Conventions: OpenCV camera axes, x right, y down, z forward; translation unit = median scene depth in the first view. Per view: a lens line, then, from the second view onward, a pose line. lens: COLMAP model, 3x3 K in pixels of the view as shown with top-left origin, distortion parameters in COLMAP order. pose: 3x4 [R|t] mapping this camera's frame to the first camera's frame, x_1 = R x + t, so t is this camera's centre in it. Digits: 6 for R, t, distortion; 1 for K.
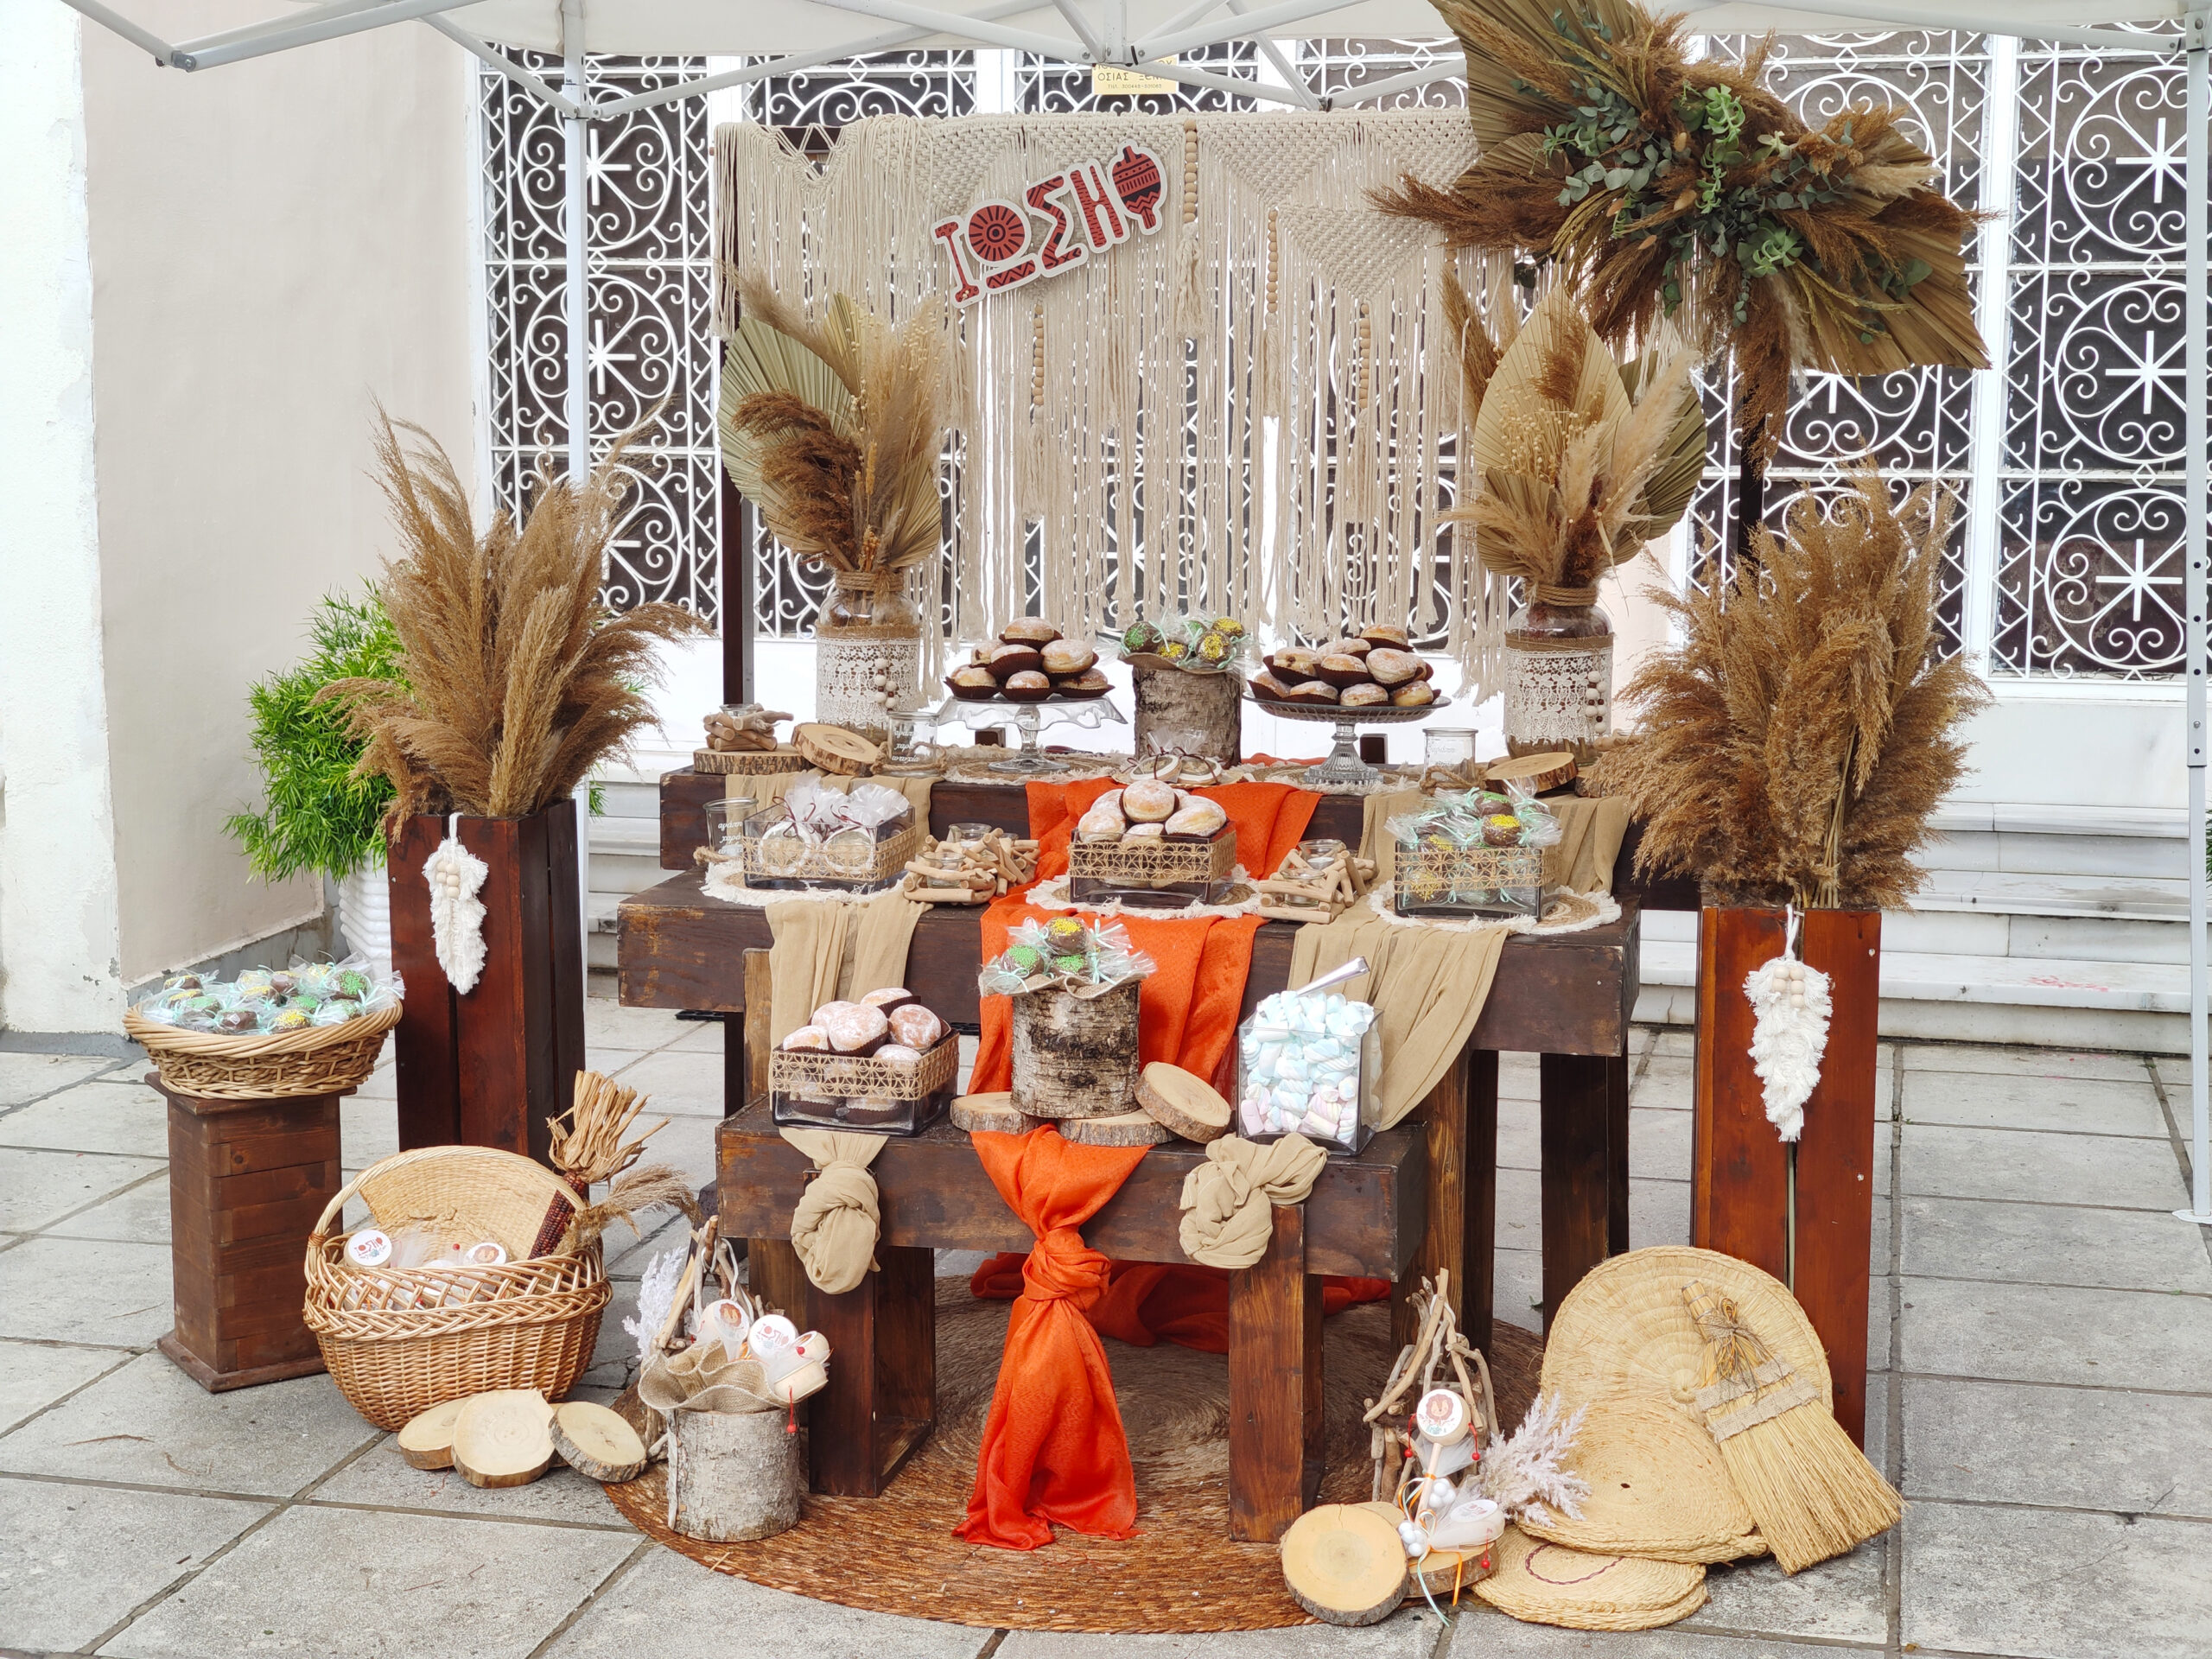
lens RADIAL K [[3225.7, 0, 1106.0], [0, 3225.7, 829.5], [0, 0, 1]] dist [0.192794, -0.798864]
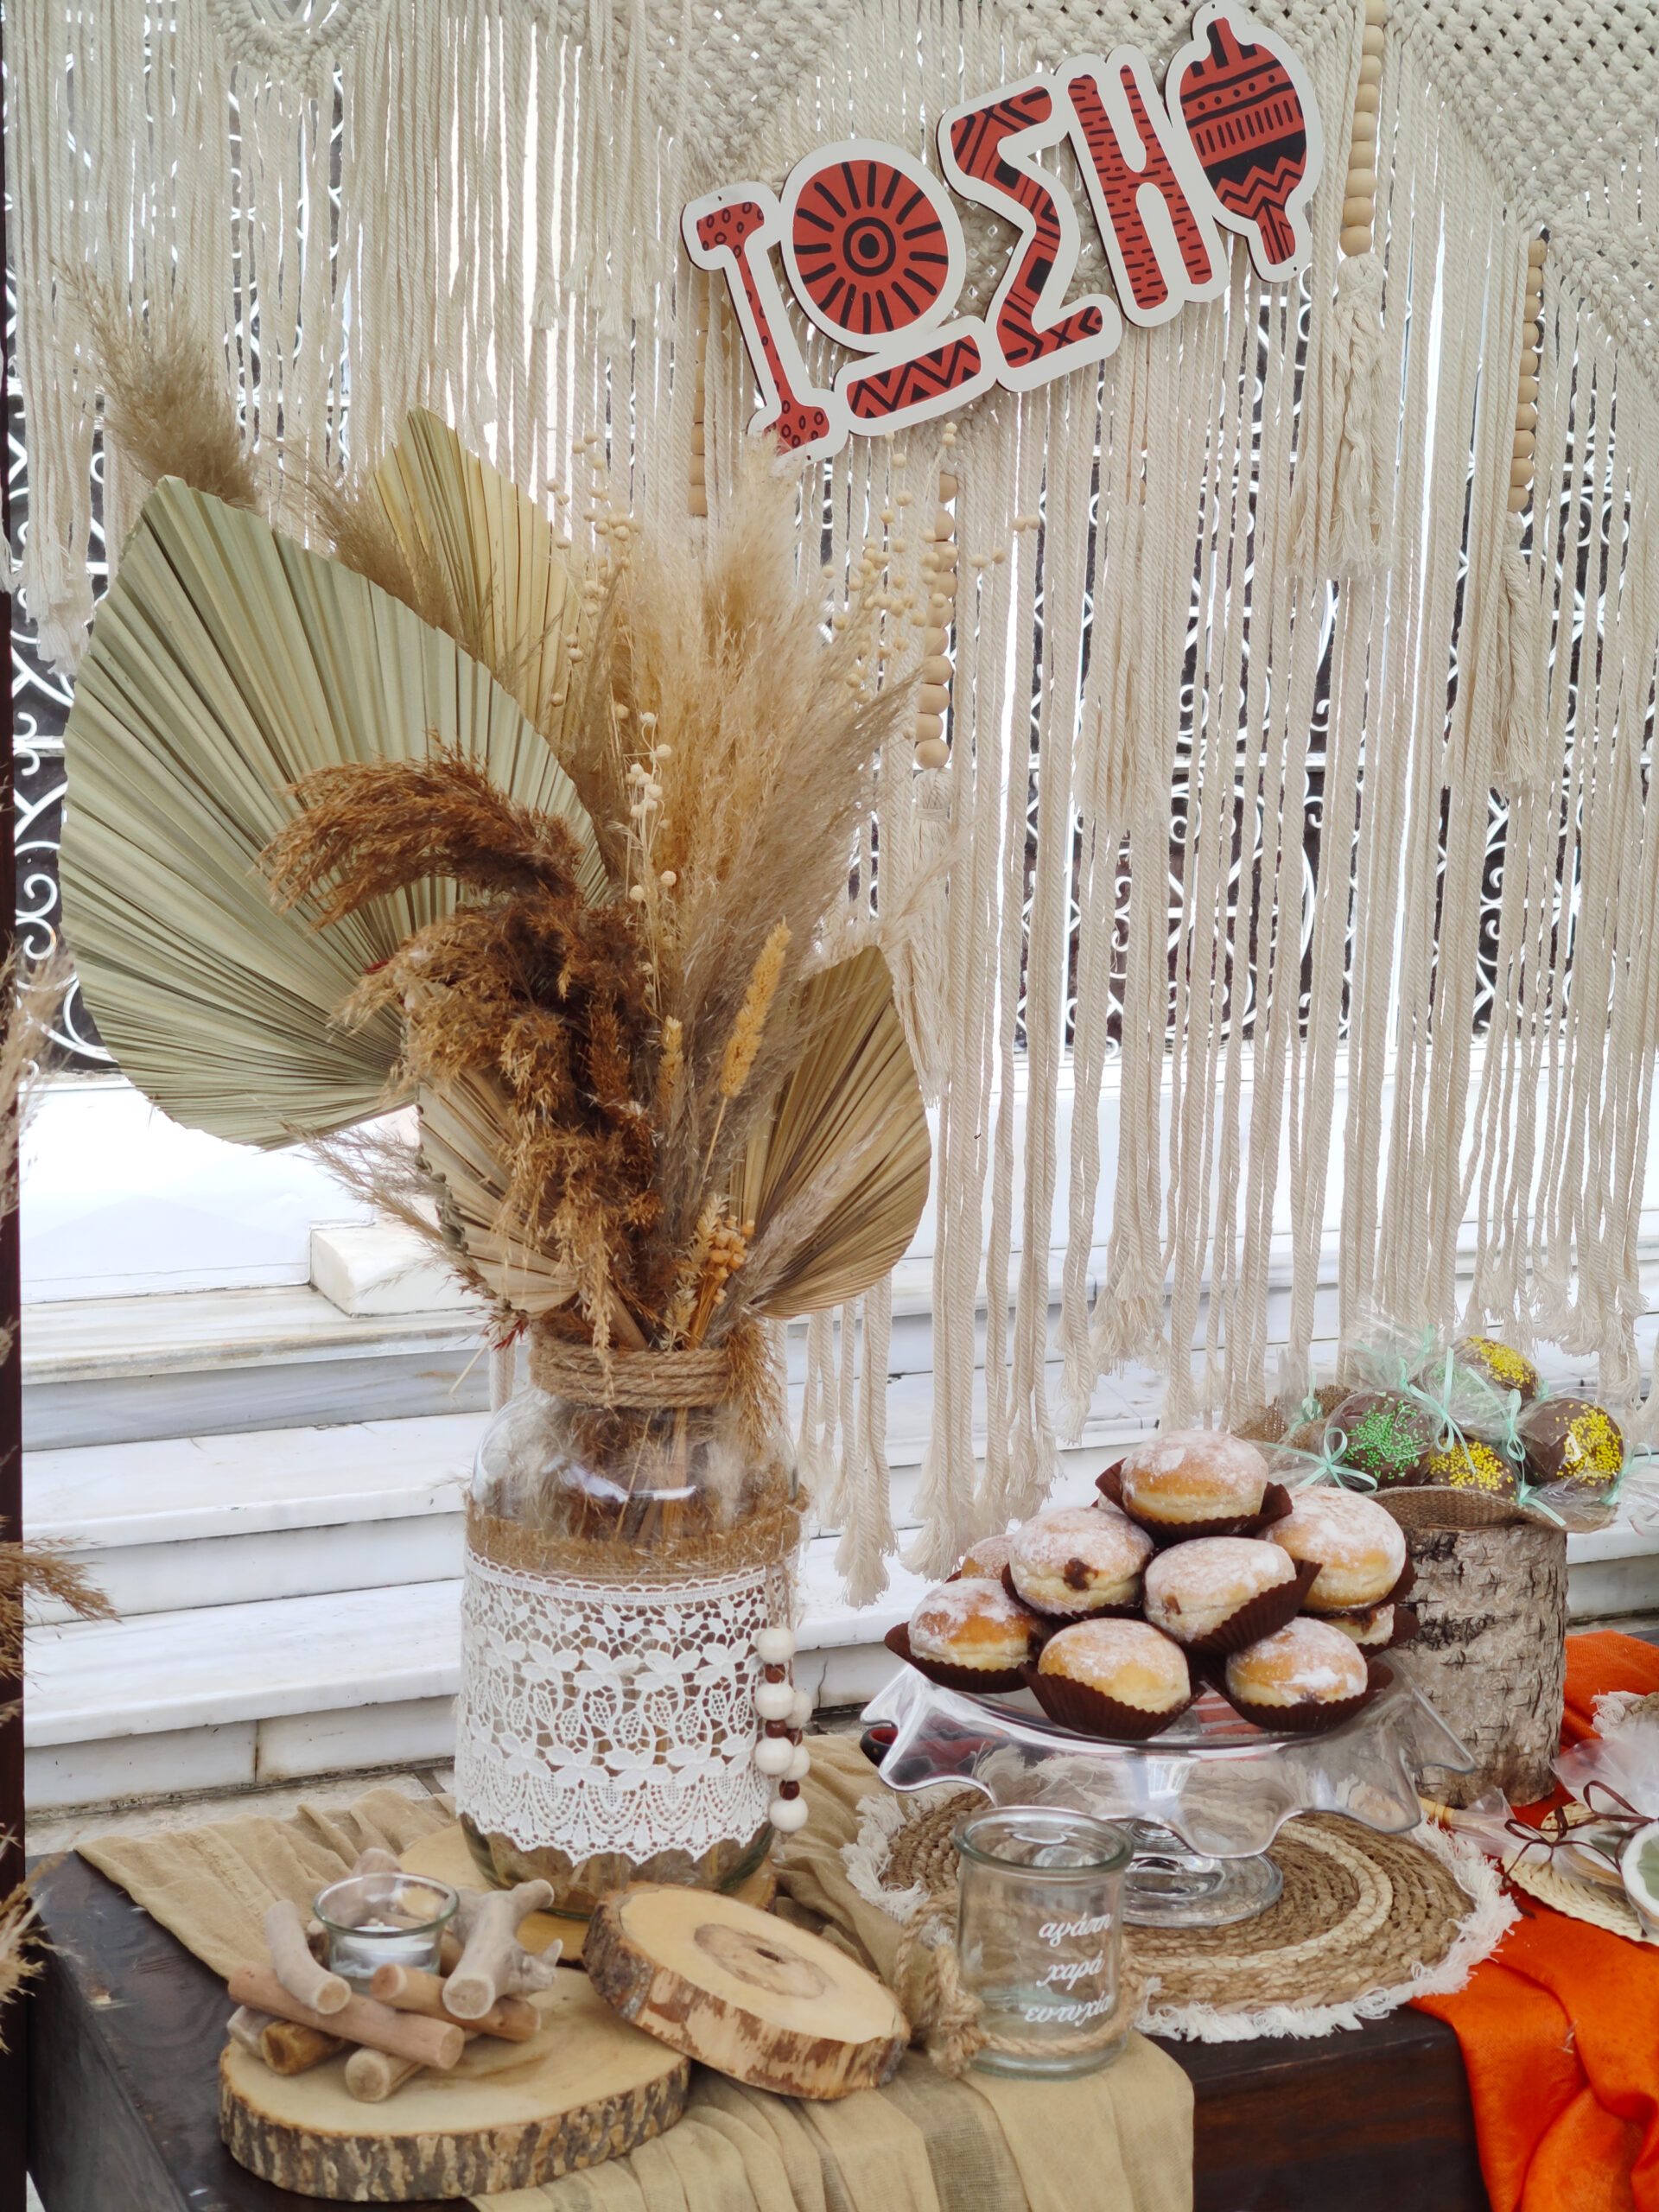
lens RADIAL K [[3225.7, 0, 829.5], [0, 3225.7, 1106.0], [0, 0, 1]] dist [0.192794, -0.798864]
pose [[0.794515, -0.089152, 0.600665, -0.257036], [0.055091, 0.995667, 0.074909, -0.129943], [-0.604741, -0.026425, 0.795984, 0.784359]]
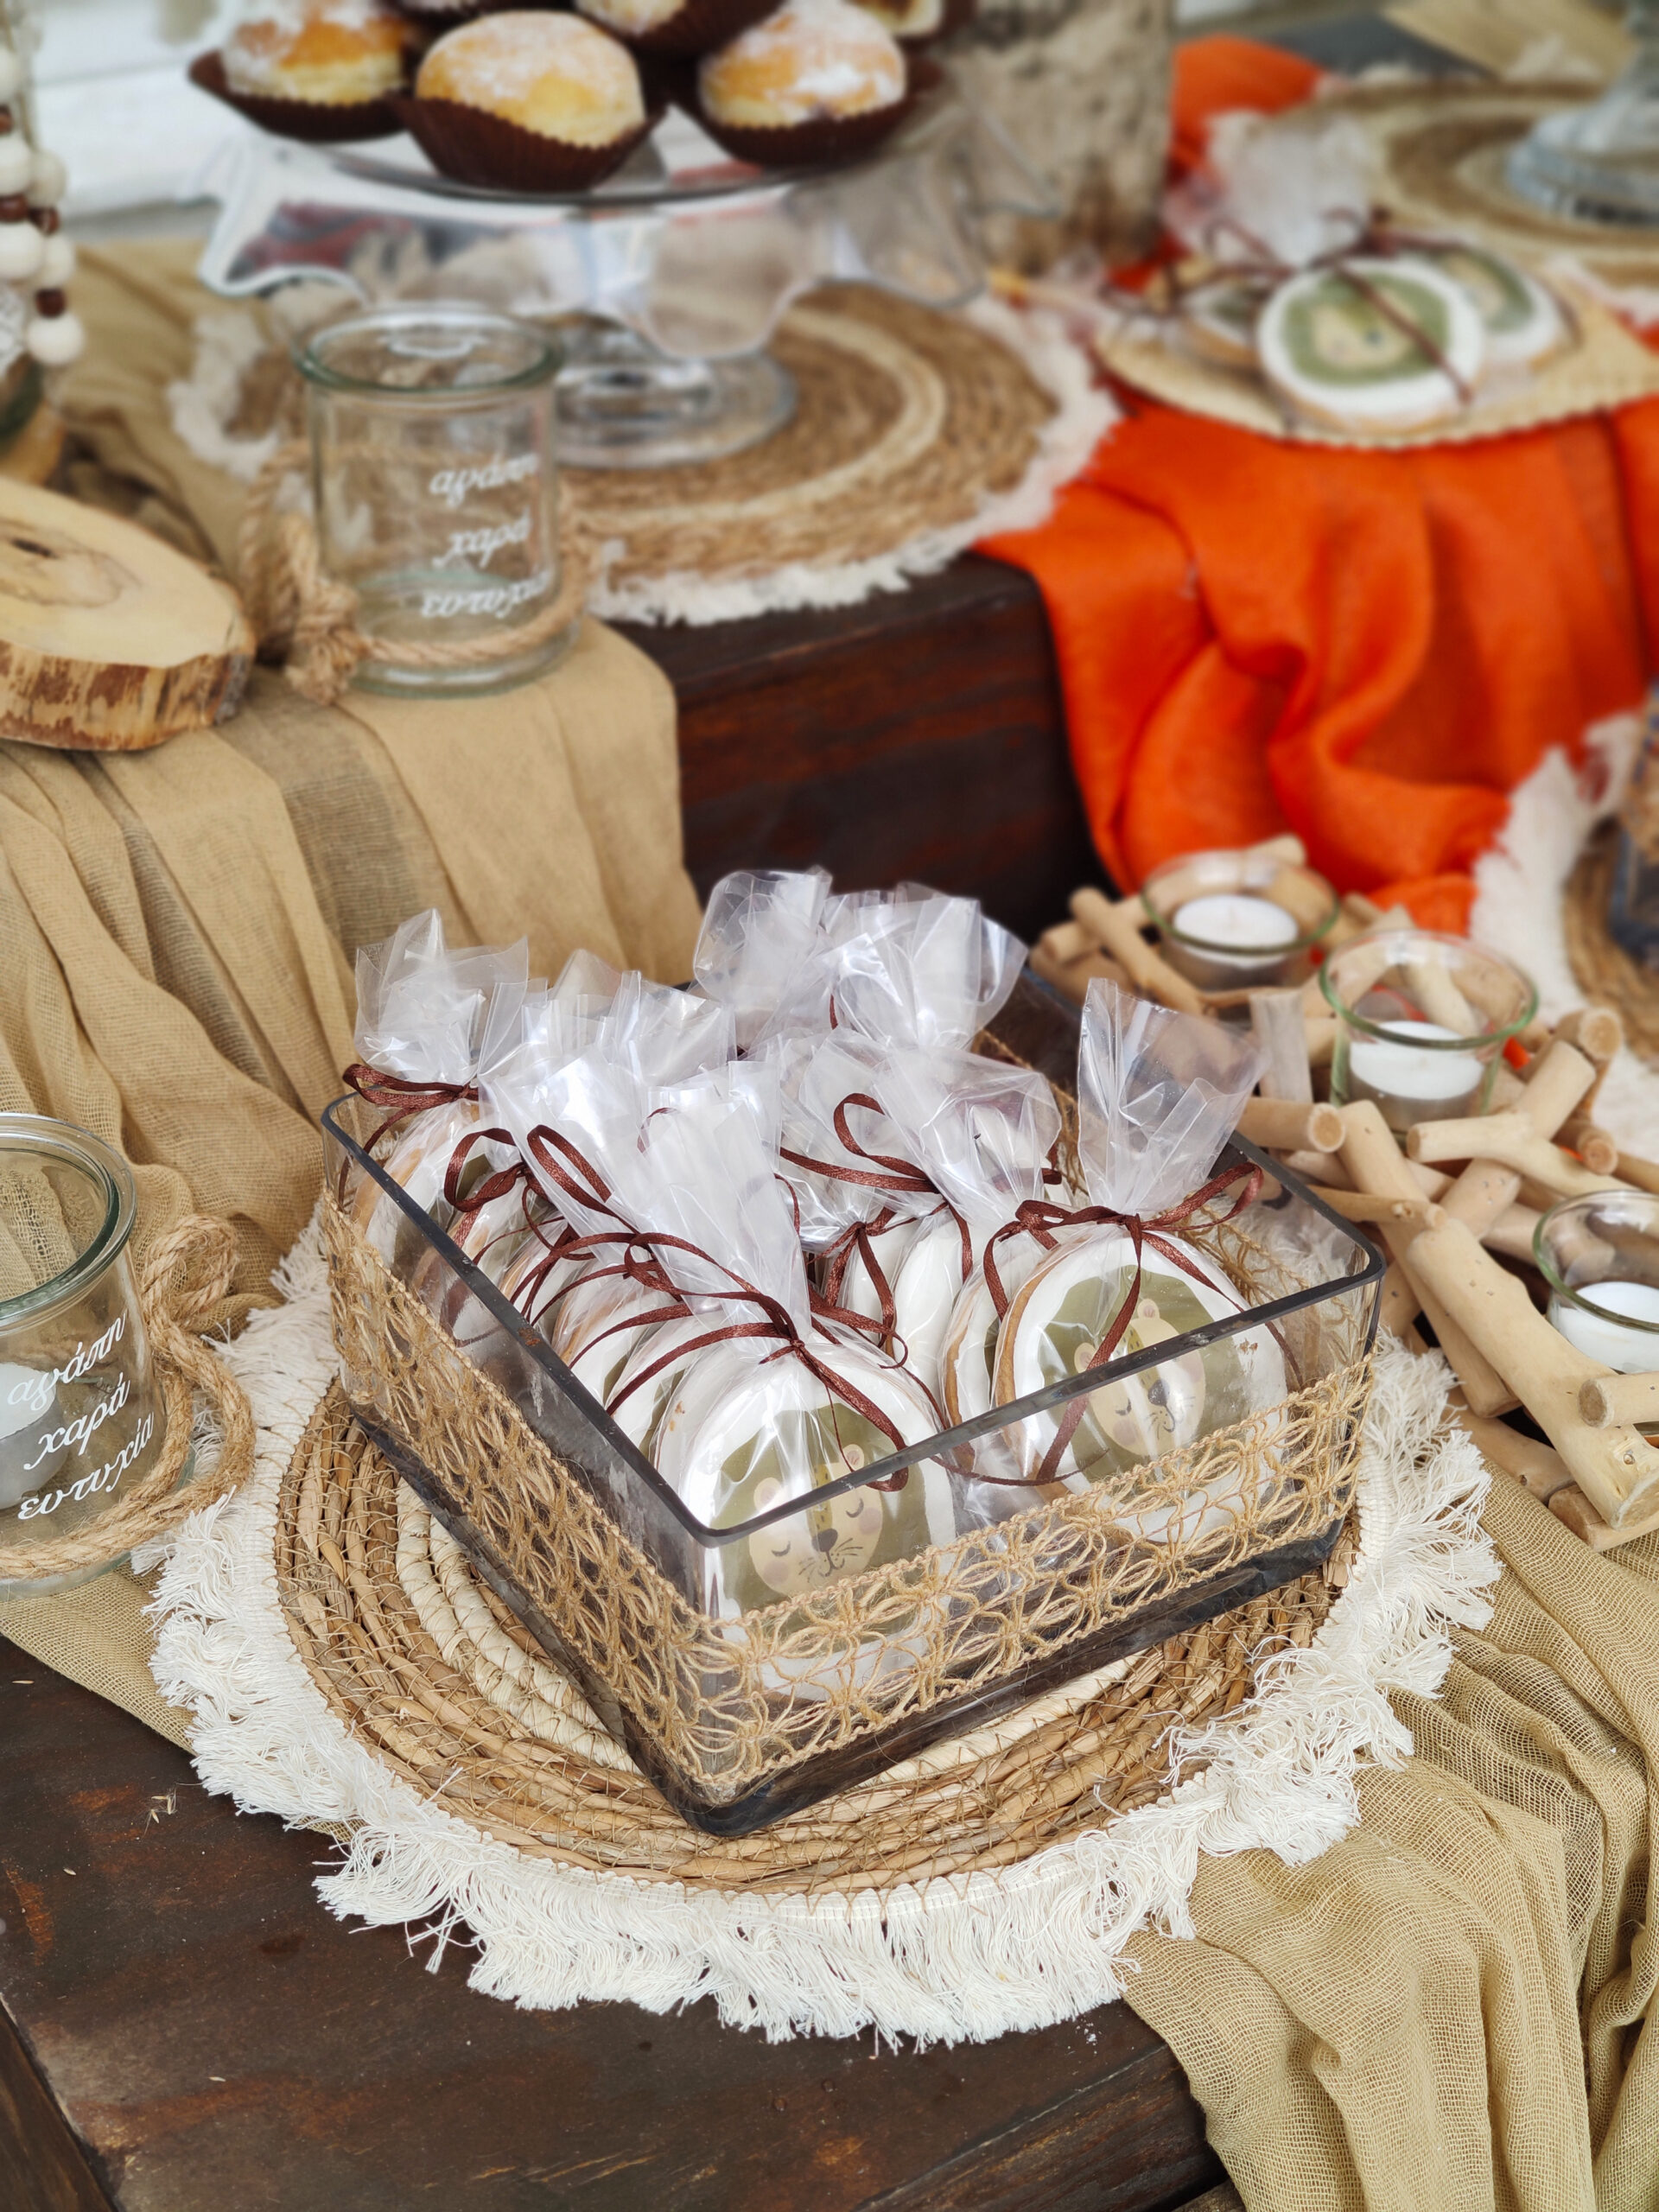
lens RADIAL K [[3211.0, 0, 829.5], [0, 3211.0, 1106.0], [0, 0, 1]] dist [0.226711, -1.020779]
pose [[0.693891, -0.404446, 0.595767, -0.184242], [0.078357, 0.864859, 0.495862, -0.093993], [-0.715804, -0.297392, 0.631809, 0.855805]]
